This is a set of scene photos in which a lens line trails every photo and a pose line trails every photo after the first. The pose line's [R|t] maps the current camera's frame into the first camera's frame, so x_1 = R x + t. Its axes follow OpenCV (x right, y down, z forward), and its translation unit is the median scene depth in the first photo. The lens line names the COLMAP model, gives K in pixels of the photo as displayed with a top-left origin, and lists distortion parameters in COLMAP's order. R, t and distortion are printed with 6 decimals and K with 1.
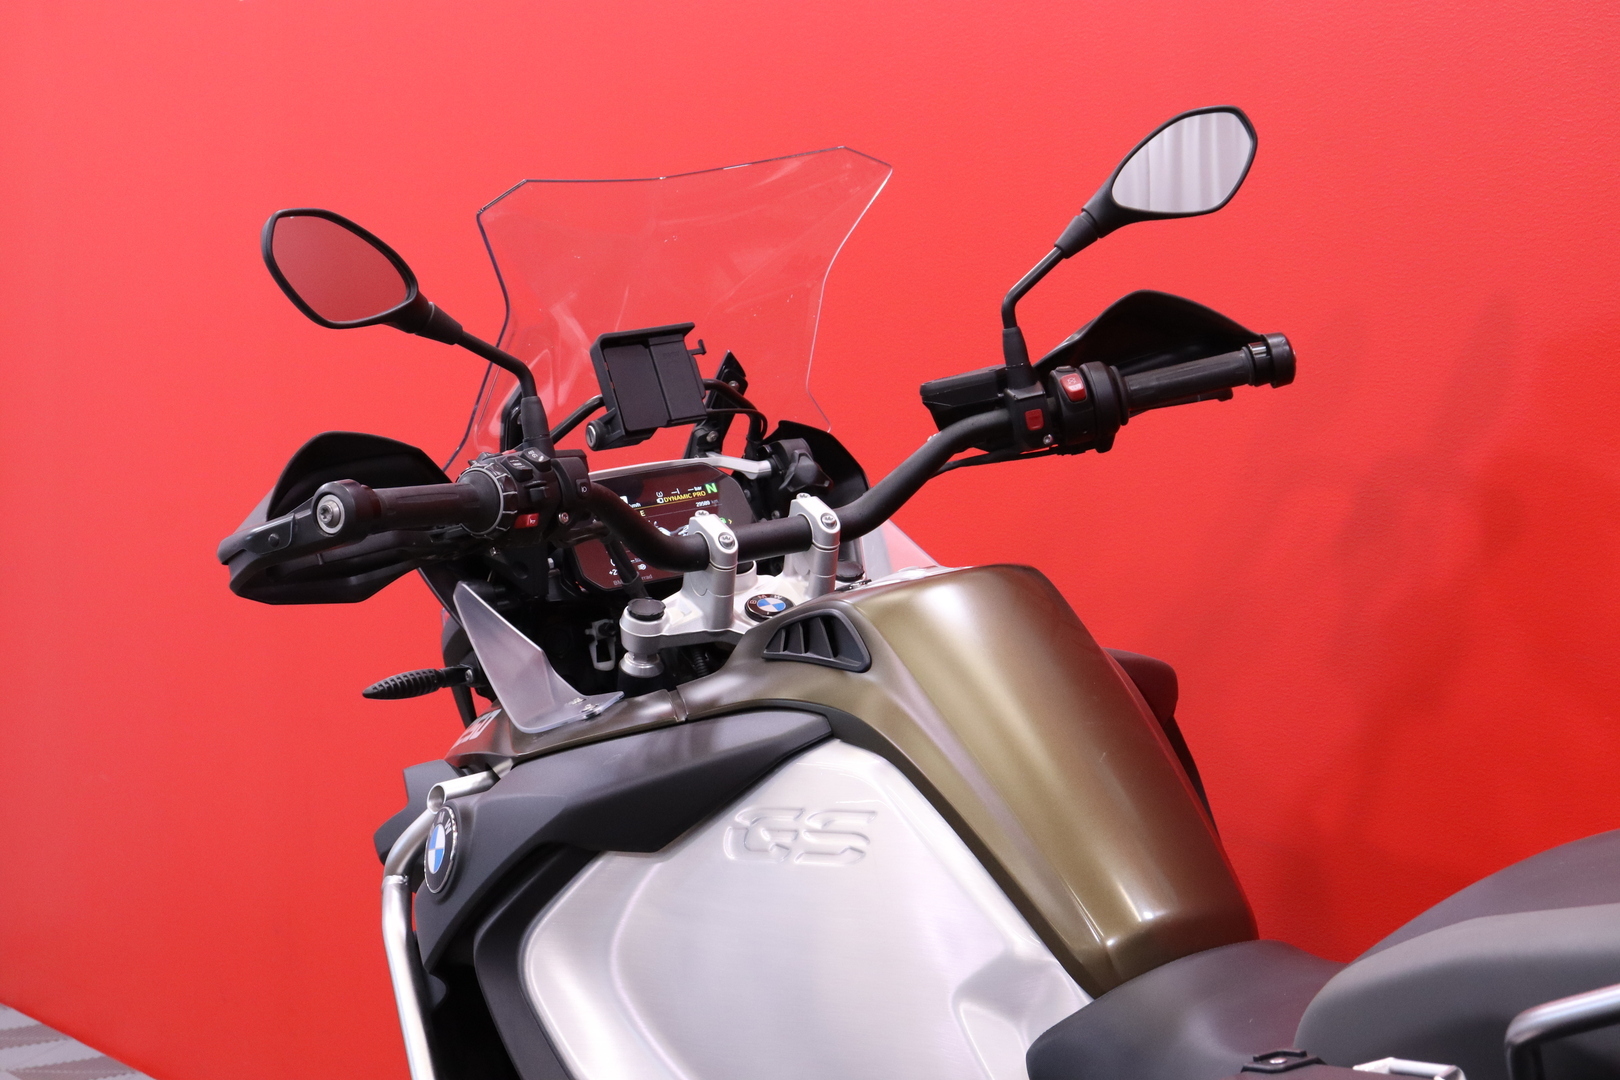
lens RADIAL K [[2982.3, 0, 810.0], [0, 2982.3, 540.0], [0, 0, 1]] dist [-0.013586, -0.055062]
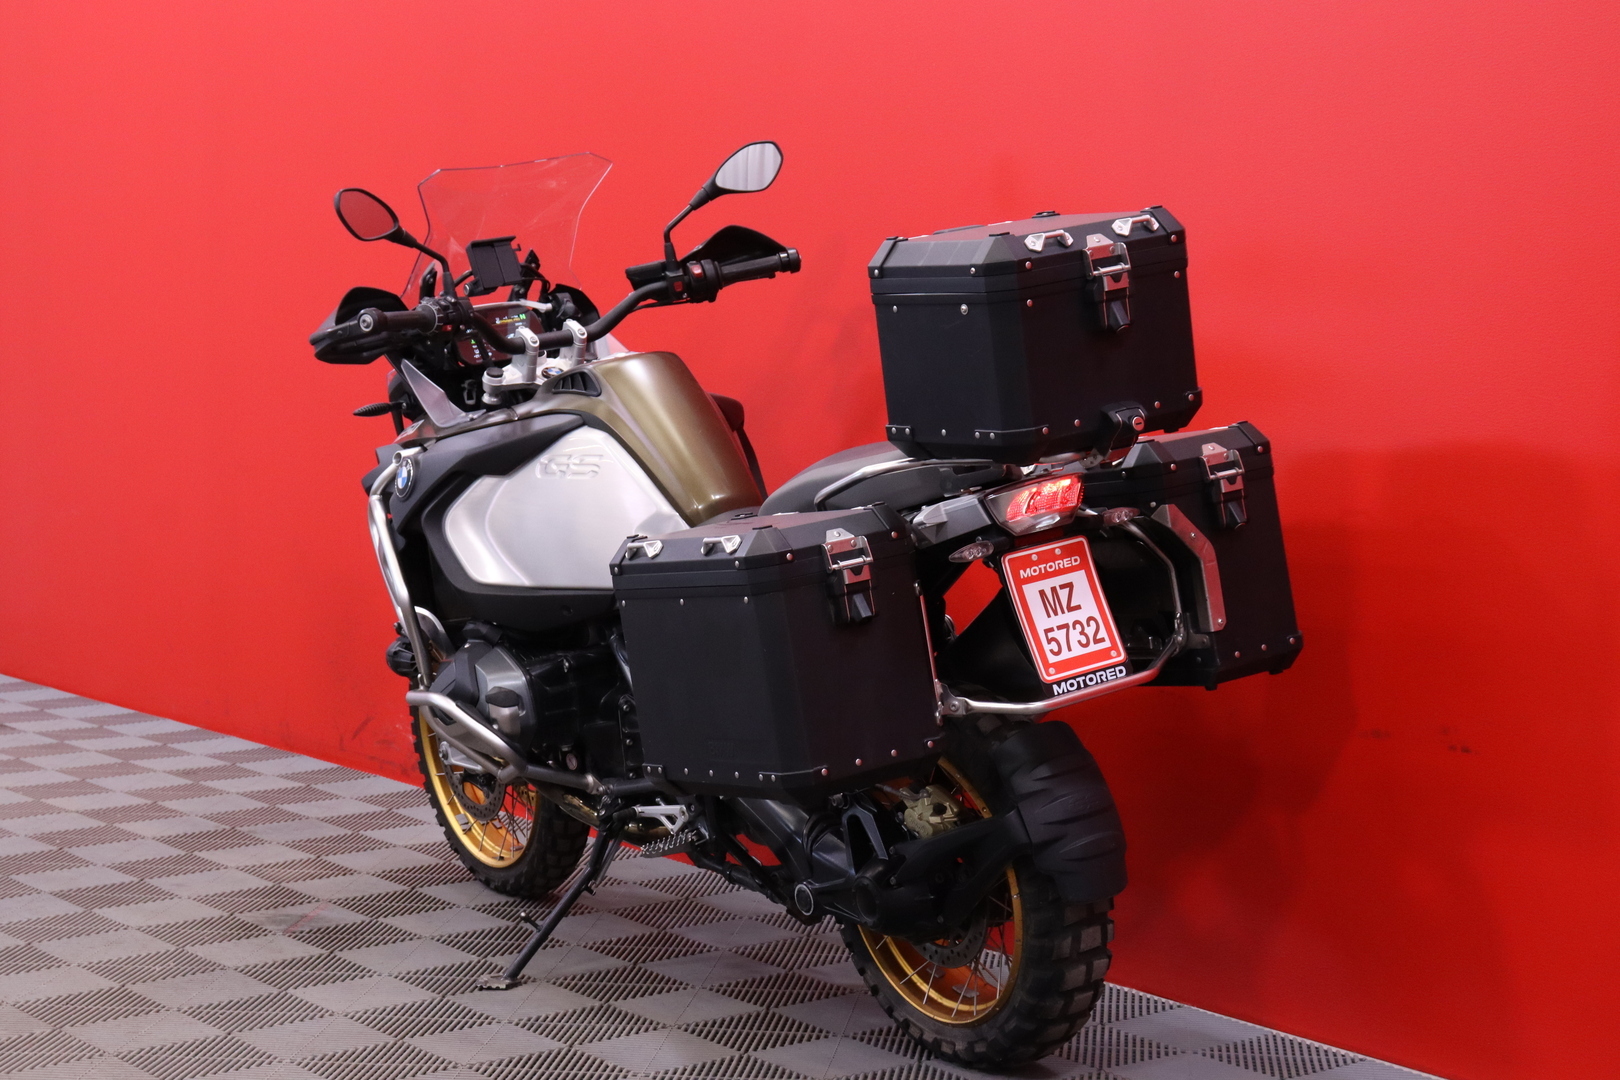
lens RADIAL K [[2175.0, 0, 810.0], [0, 2175.0, 540.0], [0, 0, 1]] dist [0.014187, 0.010547]
pose [[0.993033, 0.005534, 0.117711, -0.013607], [-0.014876, 0.996792, 0.078639, 0.016824], [-0.116898, -0.079843, 0.989929, -0.569414]]
